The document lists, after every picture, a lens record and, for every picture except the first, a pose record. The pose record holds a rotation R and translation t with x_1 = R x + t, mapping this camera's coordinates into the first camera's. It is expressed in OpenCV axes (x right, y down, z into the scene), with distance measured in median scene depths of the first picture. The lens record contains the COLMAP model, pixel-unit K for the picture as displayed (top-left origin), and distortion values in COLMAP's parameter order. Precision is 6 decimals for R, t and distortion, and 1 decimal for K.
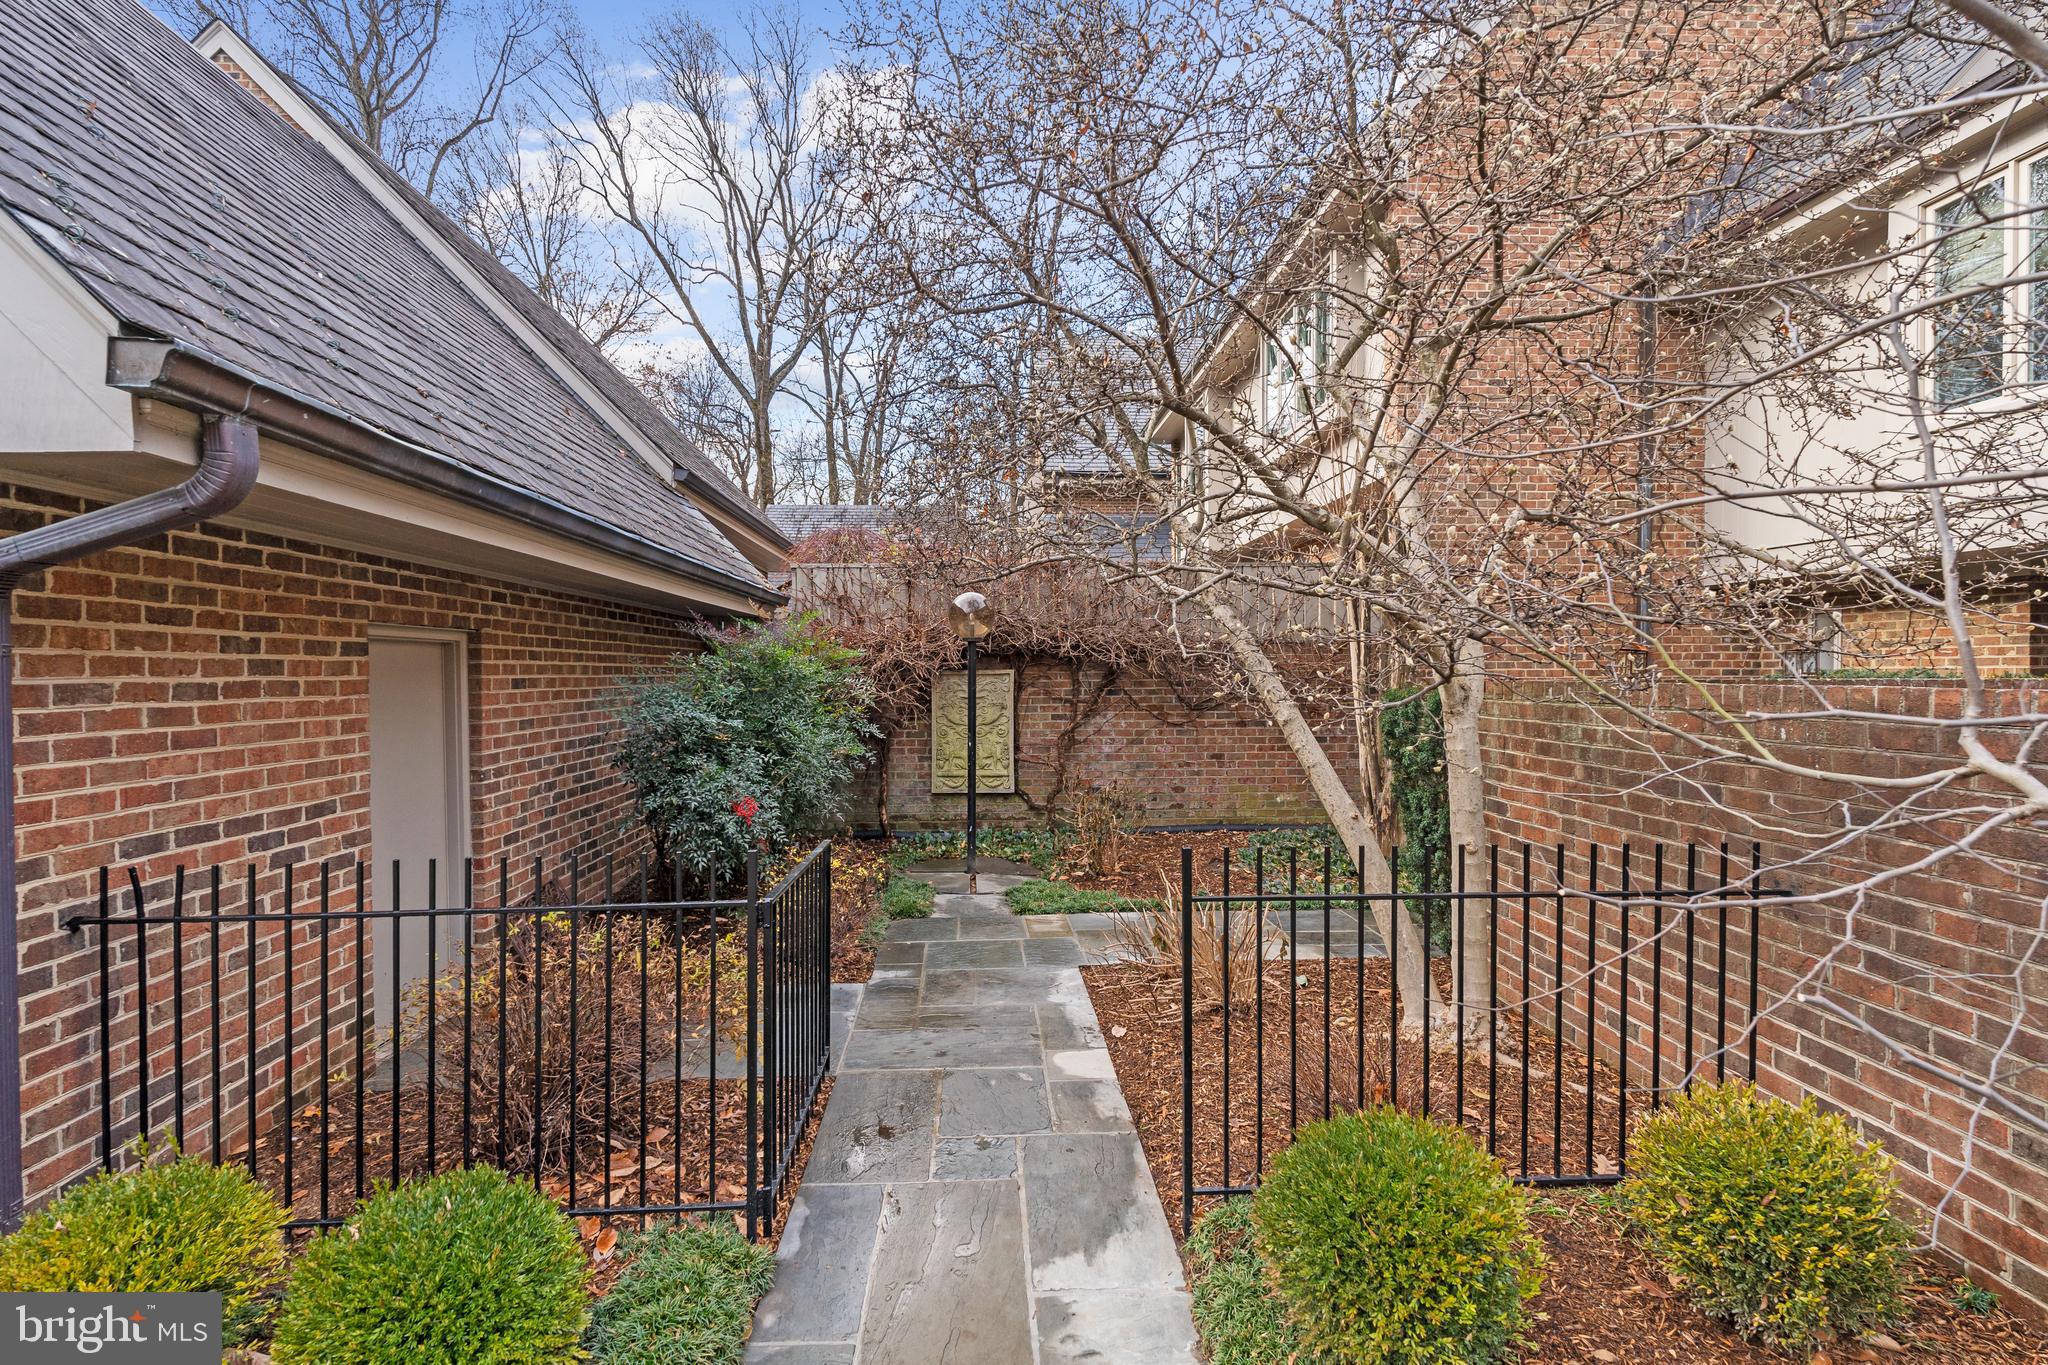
lens RADIAL K [[932.4, 0, 1014.4], [0, 932.4, 685.6], [0, 0, 1]] dist [-0.003182, 0.000048]
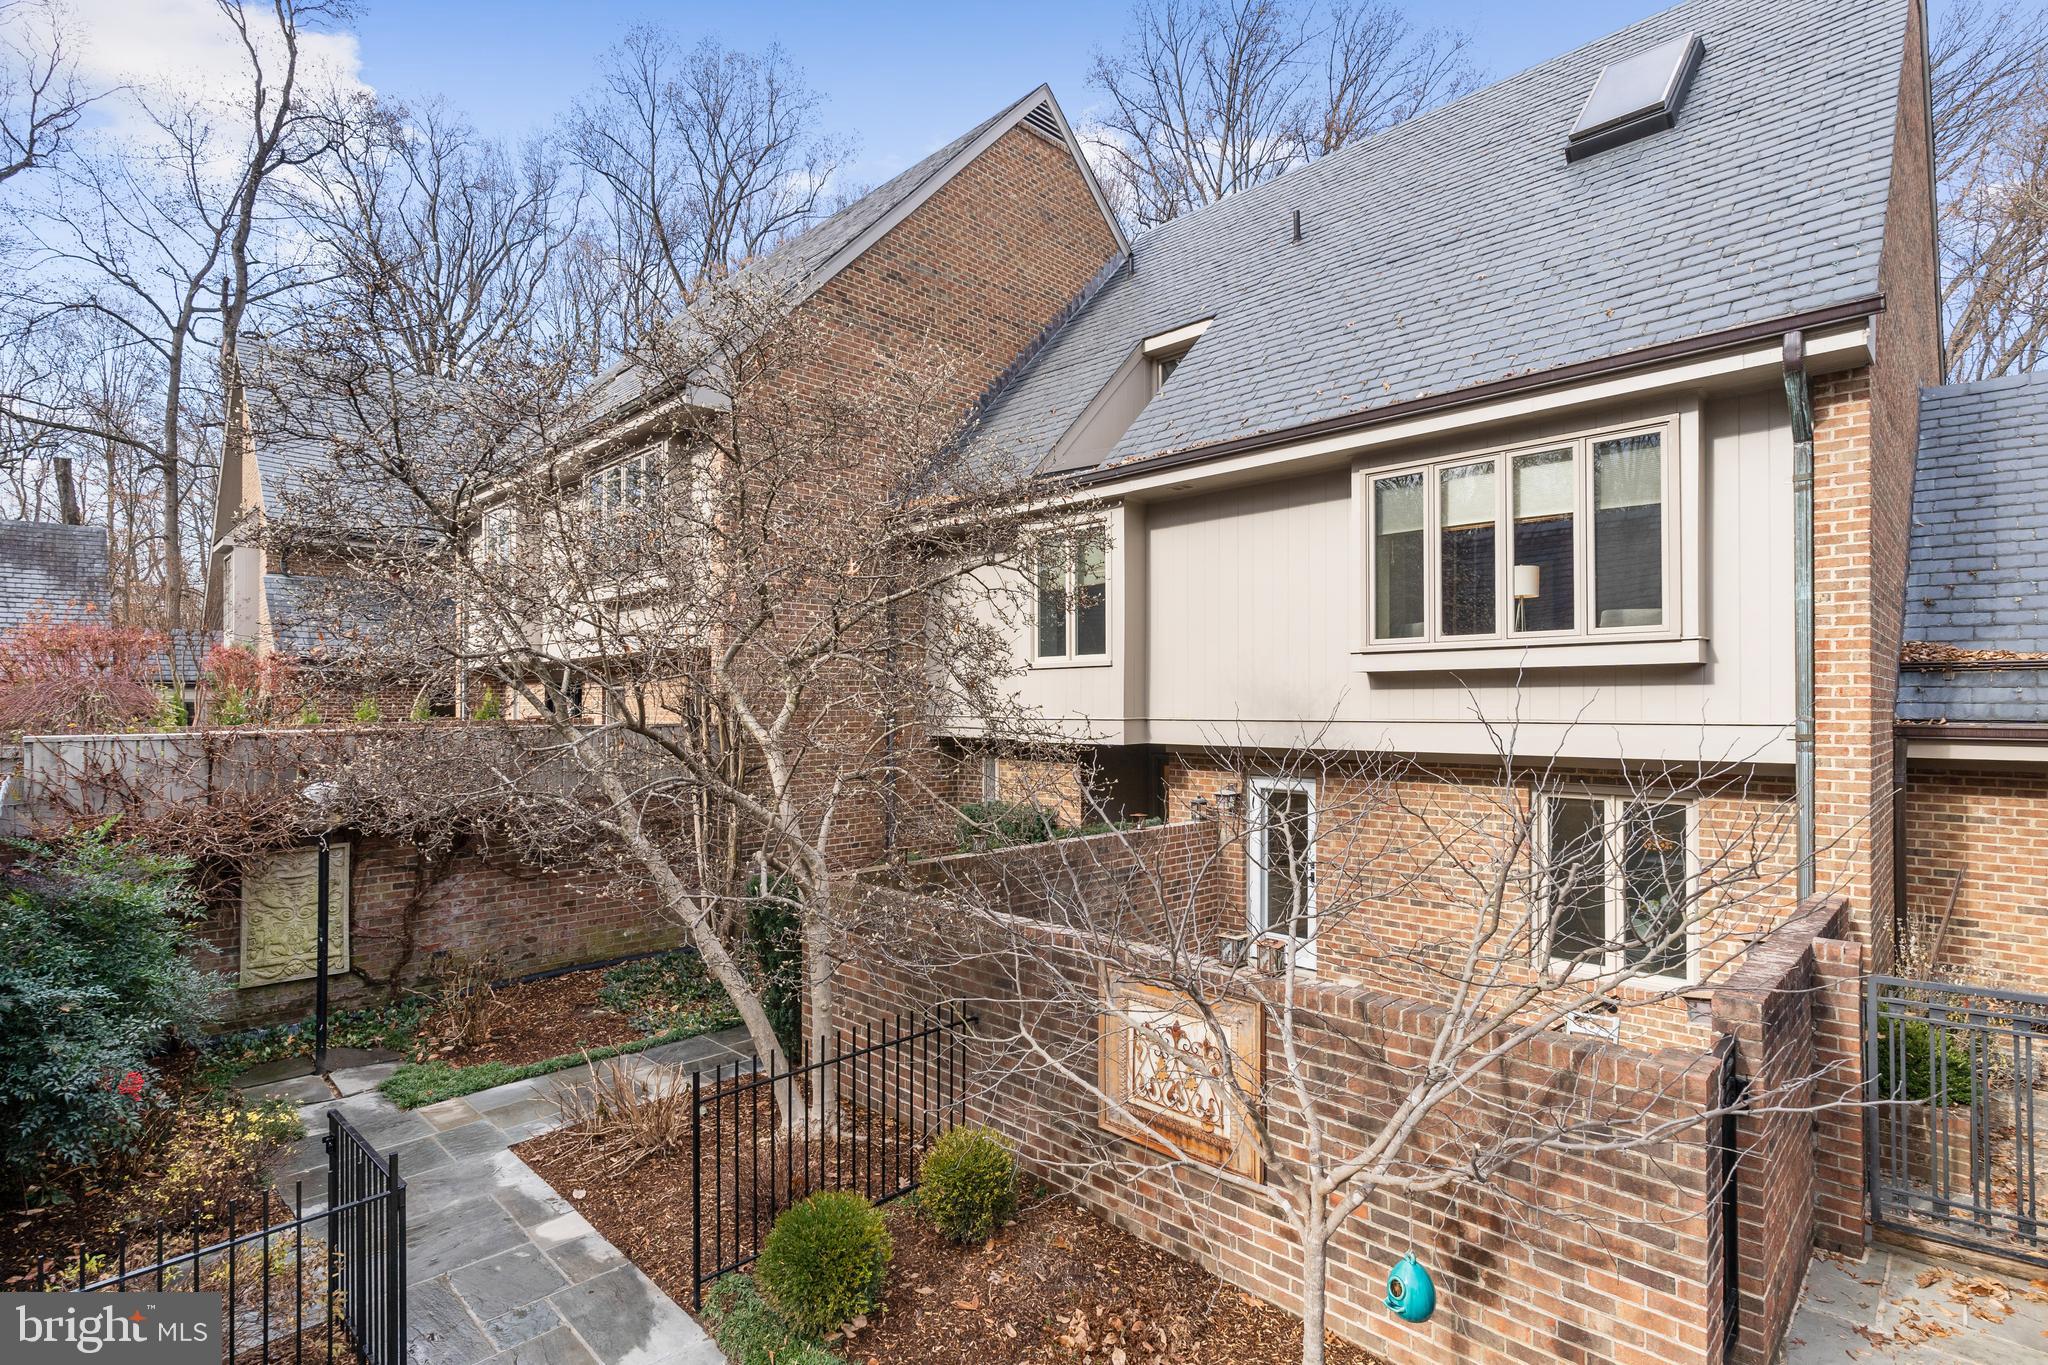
lens RADIAL K [[974.7, 0, 1021.4], [0, 974.7, 702.7], [0, 0, 1]] dist [-0.003860, -0.000549]
pose [[0.733441, 0.007102, 0.679716, -0.314048], [0.009030, 0.999755, -0.020190, -0.241973], [-0.679693, 0.020946, 0.733197, -0.367686]]
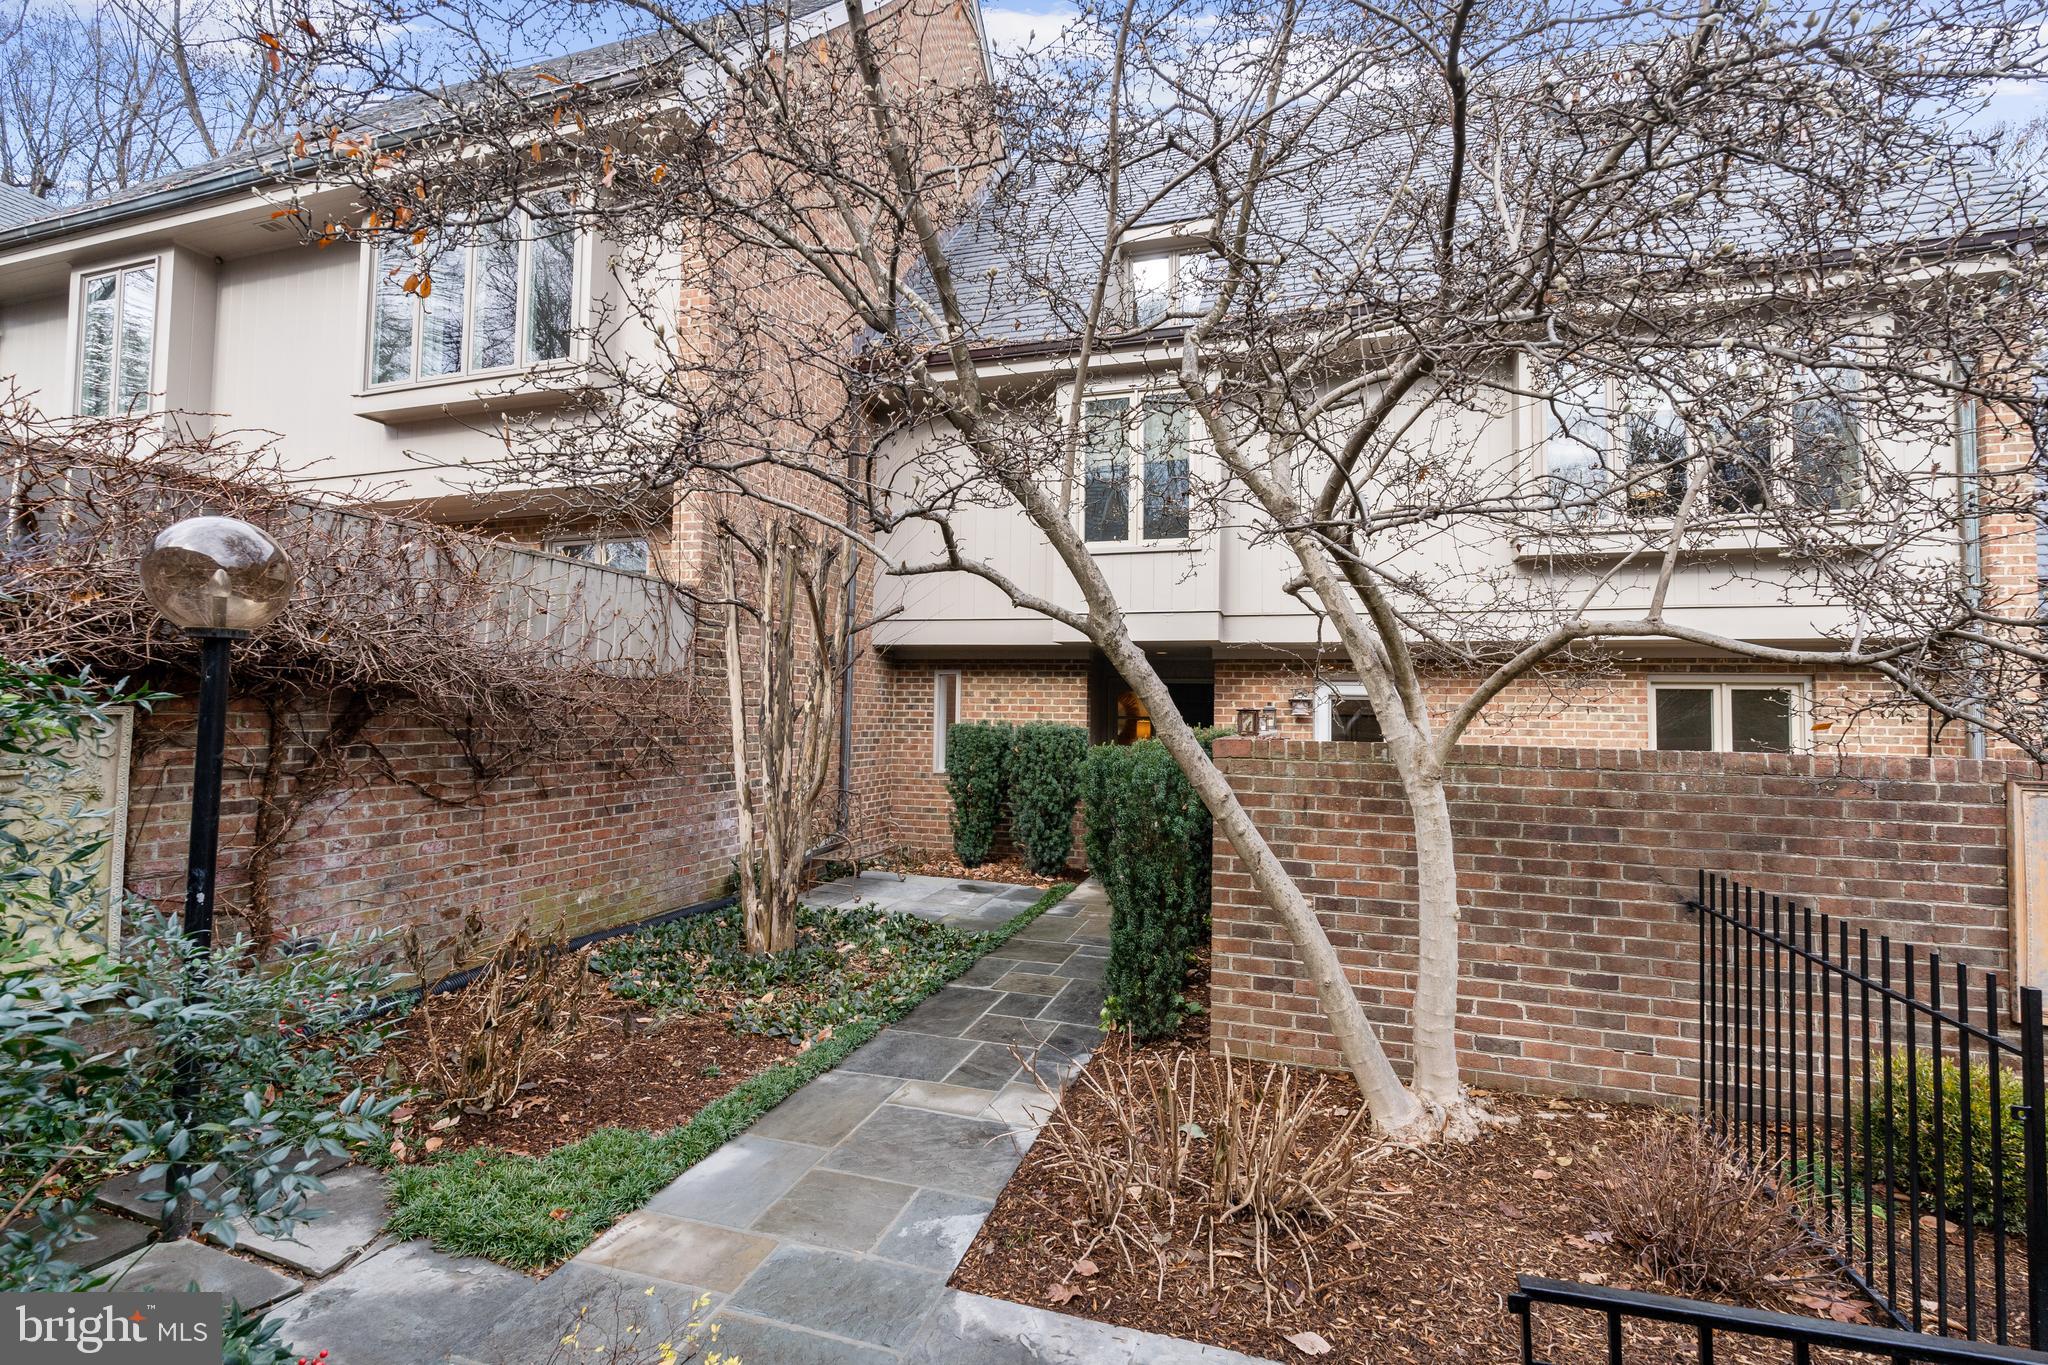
lens RADIAL K [[902.9, 0, 1024.5], [0, 902.9, 672.1], [0, 0, 1]] dist [-0.001384, -0.000274]
pose [[0.351710, 0.054897, 0.934498, -0.447720], [-0.004556, 0.998368, -0.056935, -0.020749], [-0.936098, 0.015767, 0.351386, 0.834633]]
